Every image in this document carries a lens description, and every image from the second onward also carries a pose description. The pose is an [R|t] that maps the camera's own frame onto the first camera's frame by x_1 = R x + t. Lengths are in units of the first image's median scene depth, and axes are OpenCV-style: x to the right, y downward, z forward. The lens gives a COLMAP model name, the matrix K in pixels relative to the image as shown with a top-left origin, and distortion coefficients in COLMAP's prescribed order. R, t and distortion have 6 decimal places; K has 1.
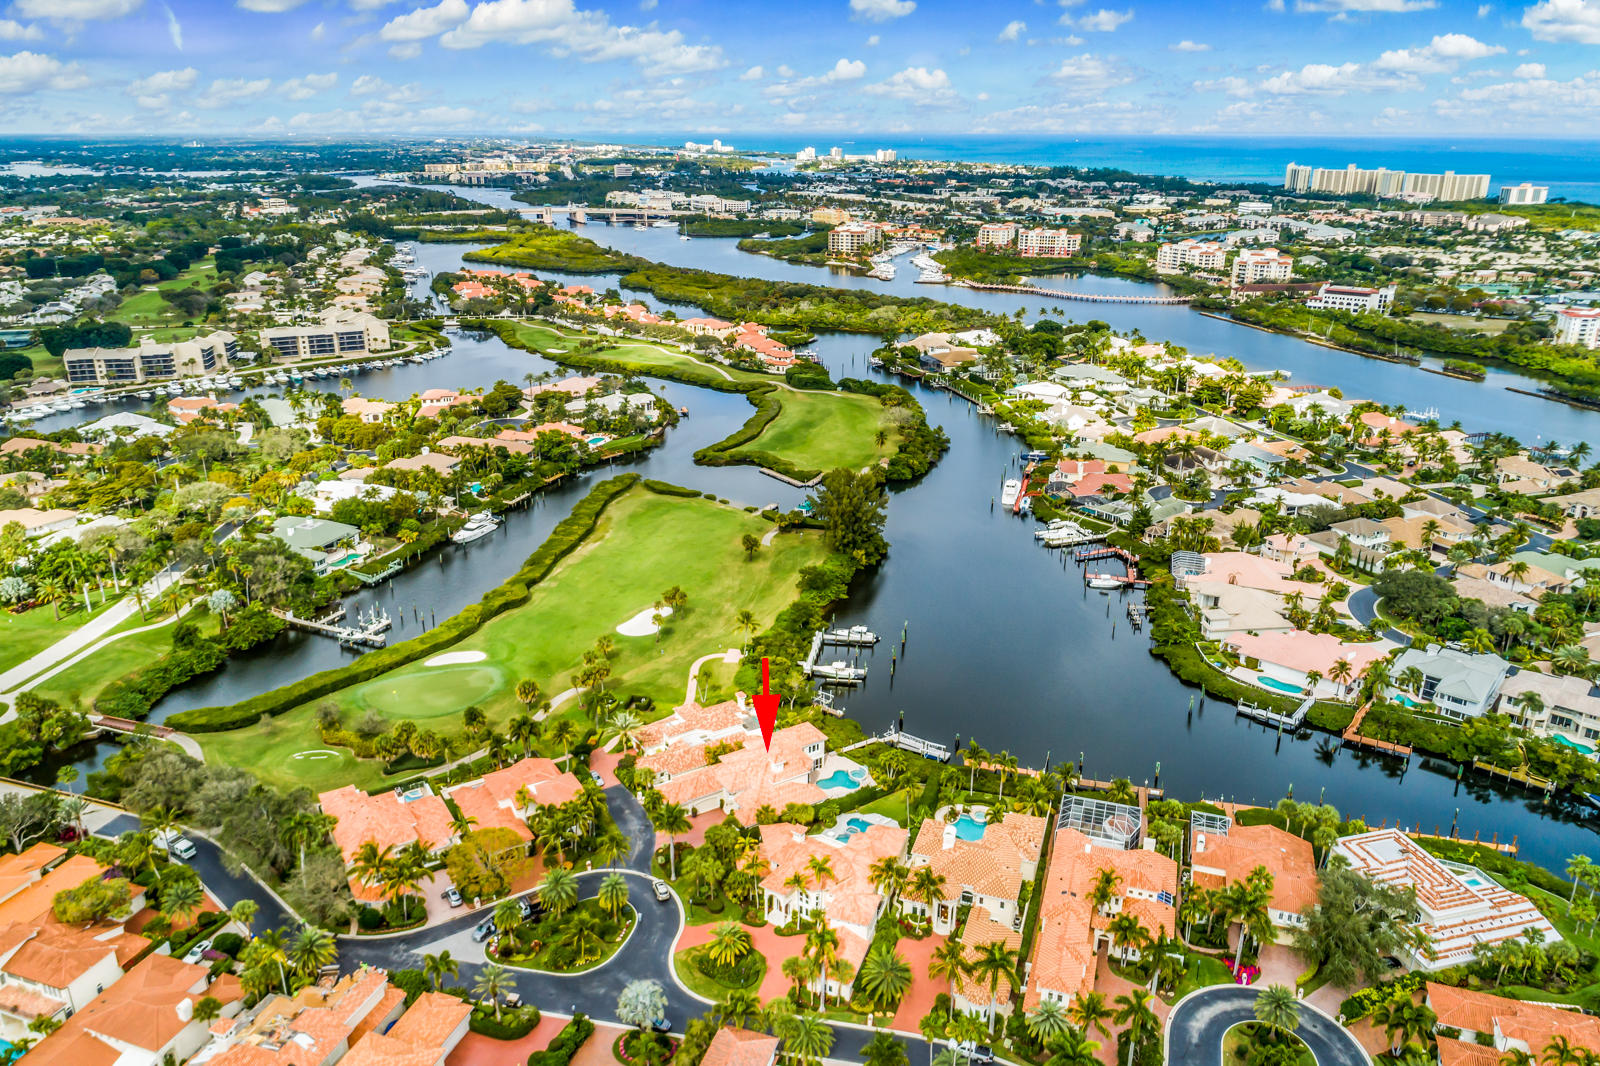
lens RADIAL K [[1153.5, 0, 797.1], [0, 1153.5, 503.9], [0, 0, 1]] dist [-0.014101, -0.003568]
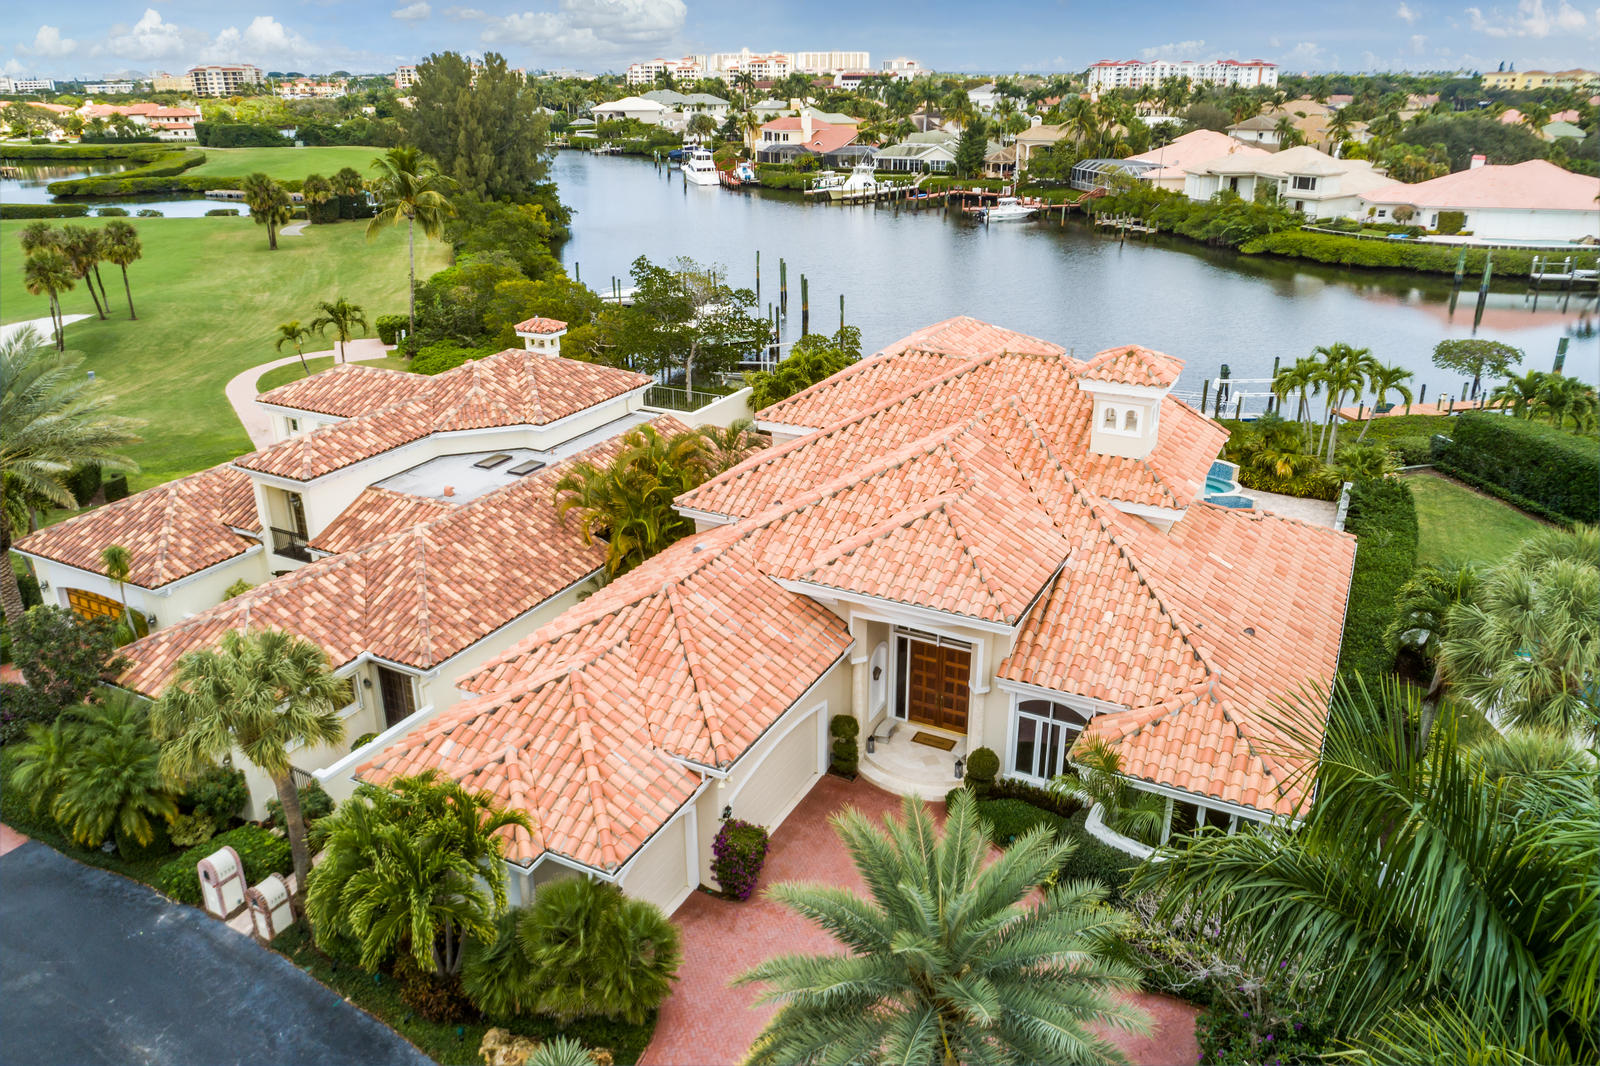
lens RADIAL K [[1153.5, 0, 797.1], [0, 1153.5, 503.9], [0, 0, 1]] dist [-0.014101, -0.003568]
pose [[0.865101, -0.186464, 0.465651, -0.080349], [0.171211, 0.982353, 0.075291, 0.129117], [-0.471473, 0.014590, 0.881760, 0.518213]]
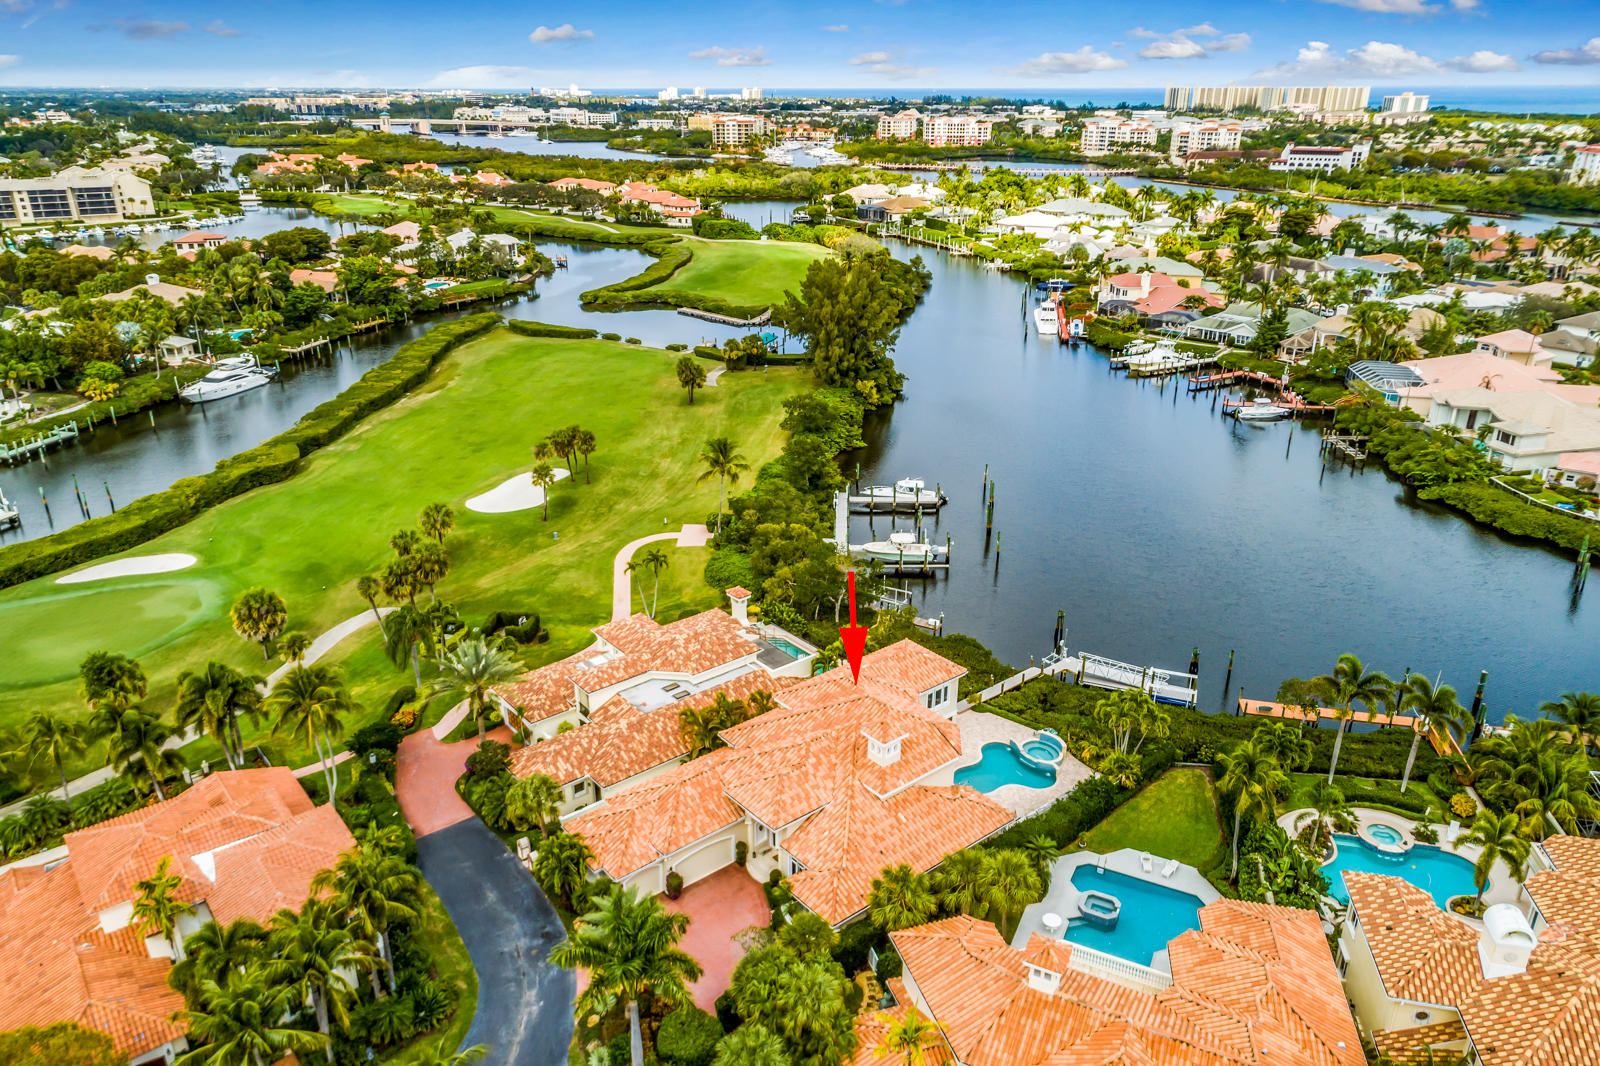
lens RADIAL K [[1110.1, 0, 800.0], [0, 1110.1, 533.0], [0, 0, 1]] dist [0.010184, 0.002153]
pose [[0.992400, -0.048894, 0.112927, -0.049311], [0.042072, 0.997187, 0.062026, 0.077627], [-0.115642, -0.056803, 0.991665, 0.377193]]
